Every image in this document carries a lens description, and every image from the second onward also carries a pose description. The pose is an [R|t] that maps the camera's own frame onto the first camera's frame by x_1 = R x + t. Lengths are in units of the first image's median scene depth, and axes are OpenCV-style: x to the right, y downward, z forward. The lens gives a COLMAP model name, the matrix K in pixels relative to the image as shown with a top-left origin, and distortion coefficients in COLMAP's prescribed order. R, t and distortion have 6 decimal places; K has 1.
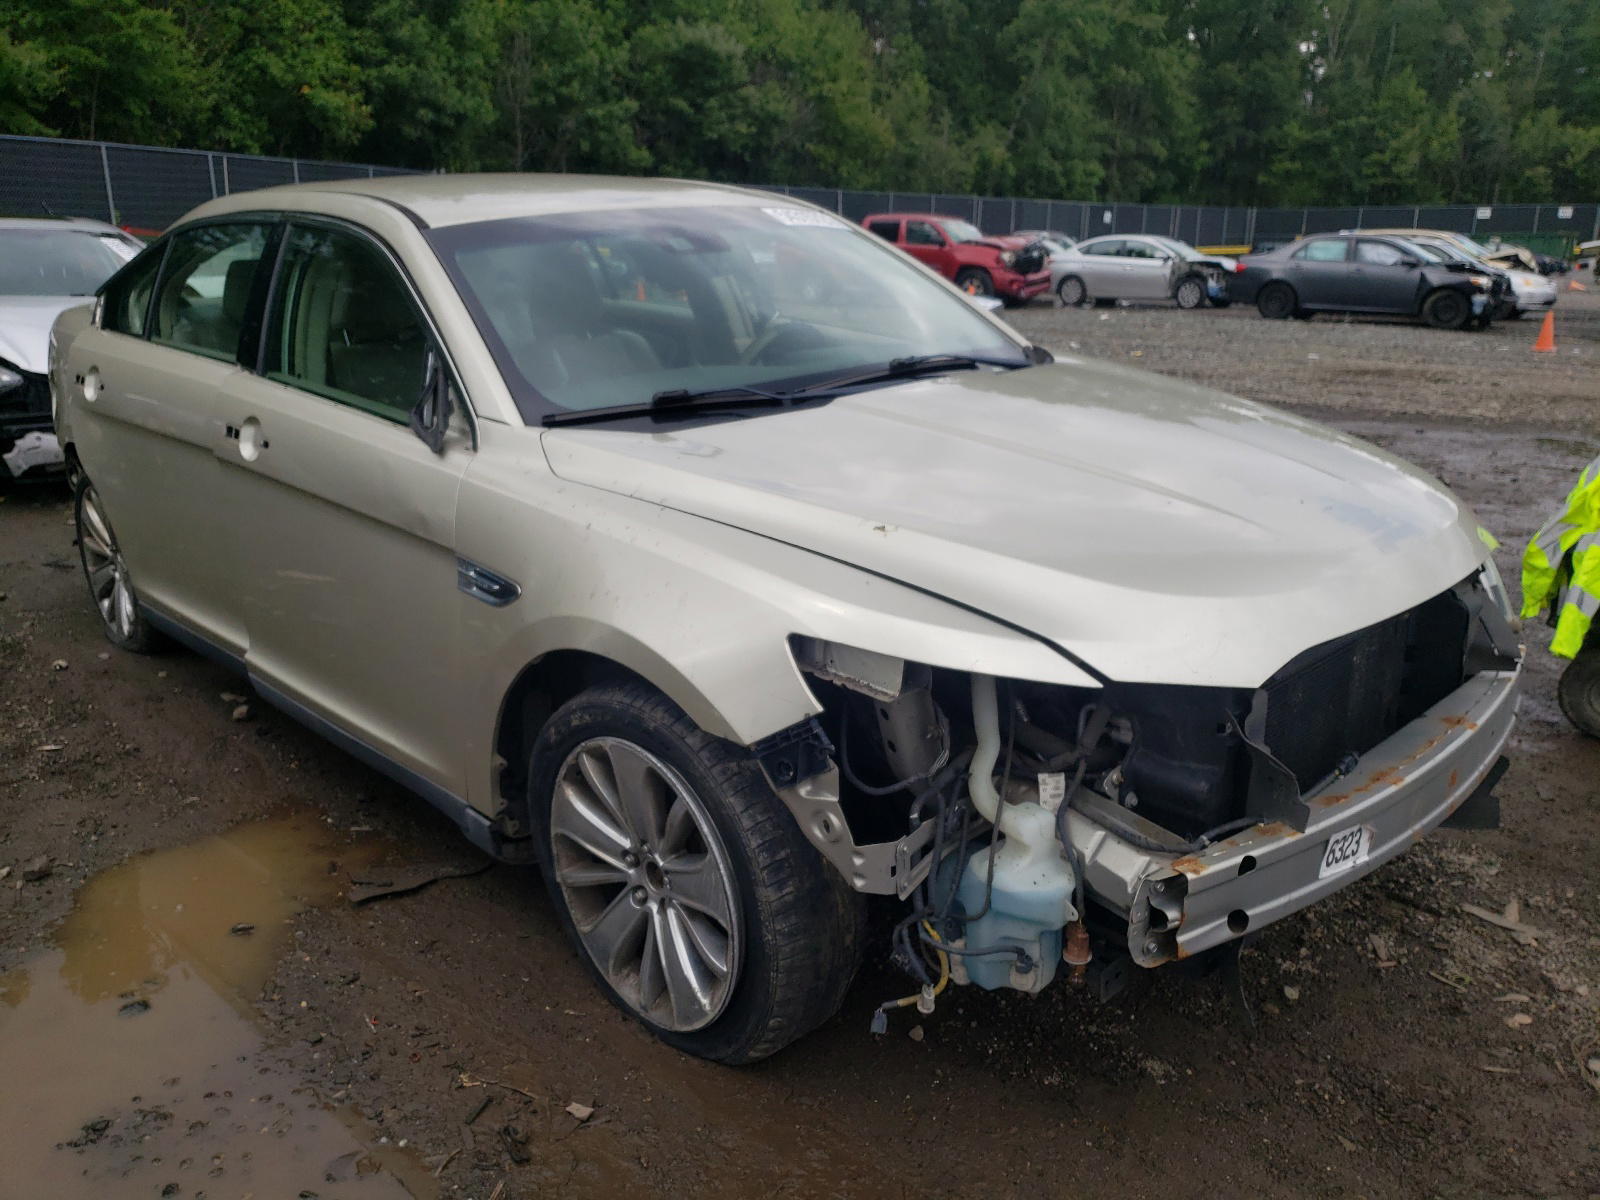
lens RADIAL K [[1321.0, 0, 800.0], [0, 1321.0, 600.0], [0, 0, 1]] dist [0.014812, 0.000186]
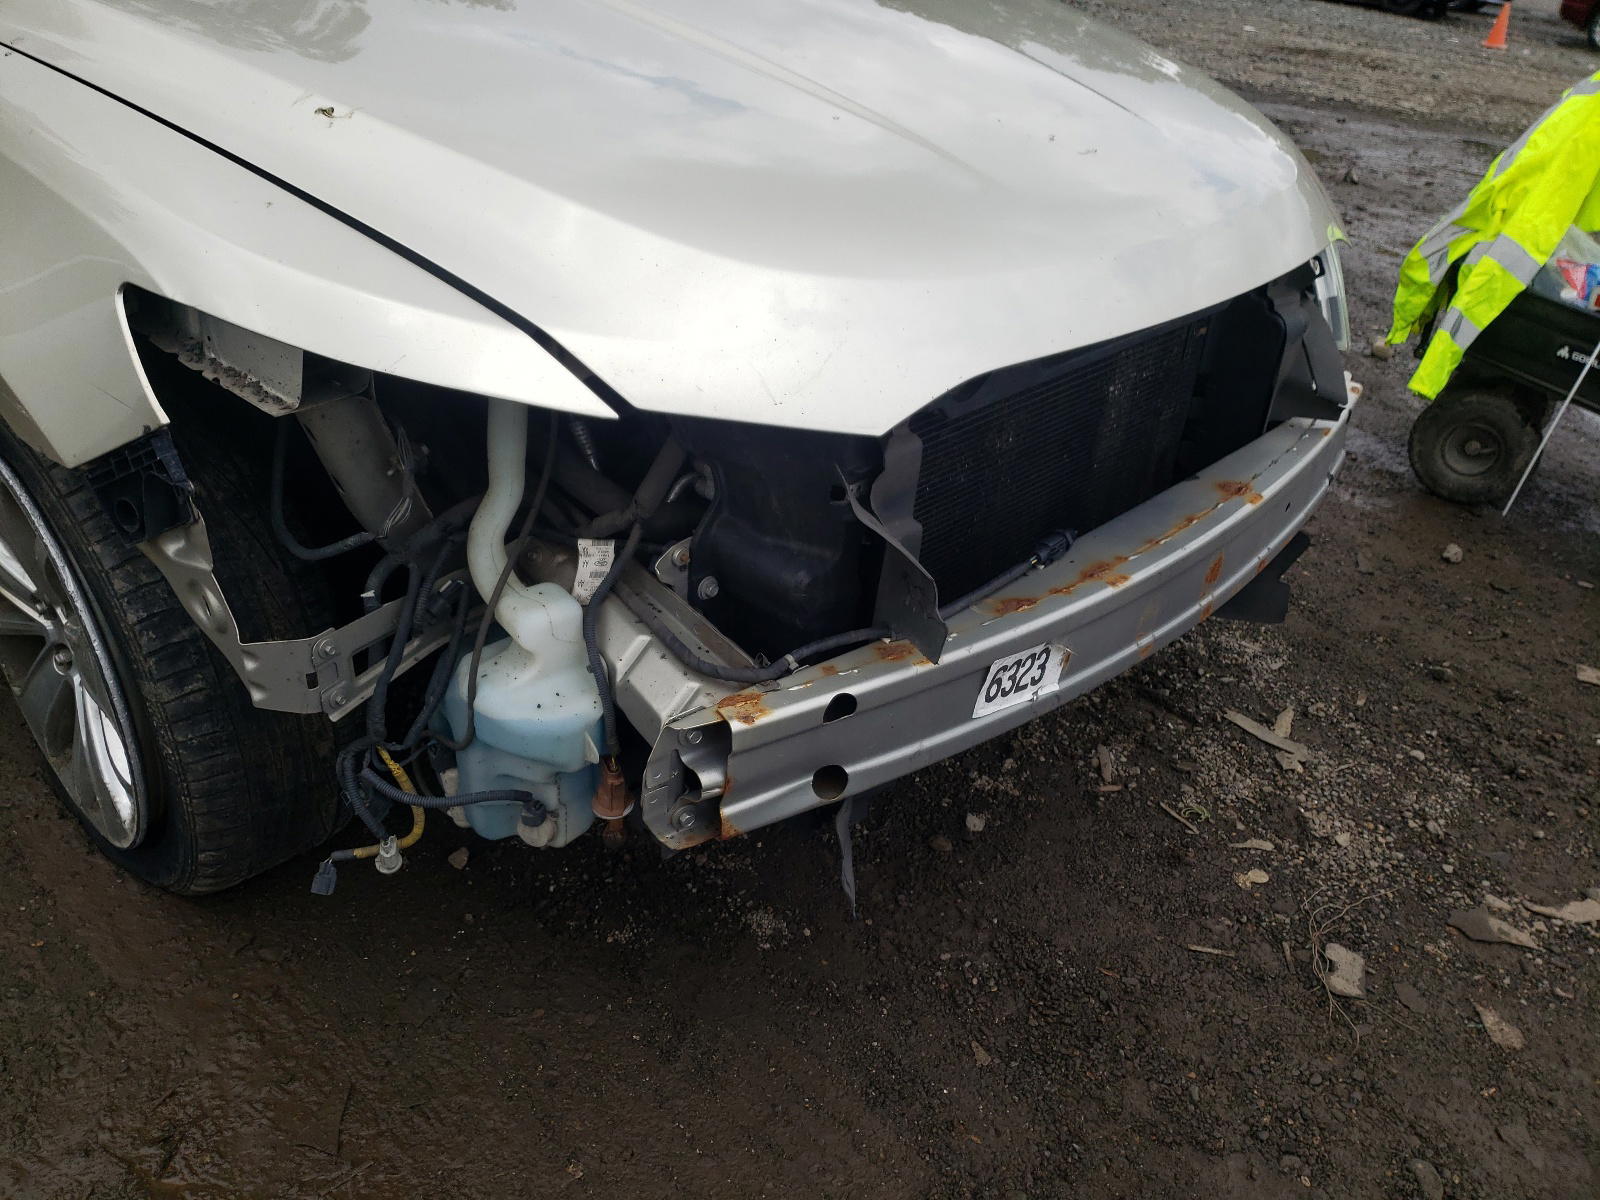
lens RADIAL K [[1280.4, 0, 800.0], [0, 1280.4, 600.0], [0, 0, 1]] dist [0.008095, -0.011137]
pose [[0.995990, 0.060104, 0.066262, 0.210415], [-0.074713, 0.966239, 0.246575, -0.002225], [-0.049205, -0.250537, 0.966856, 0.319692]]
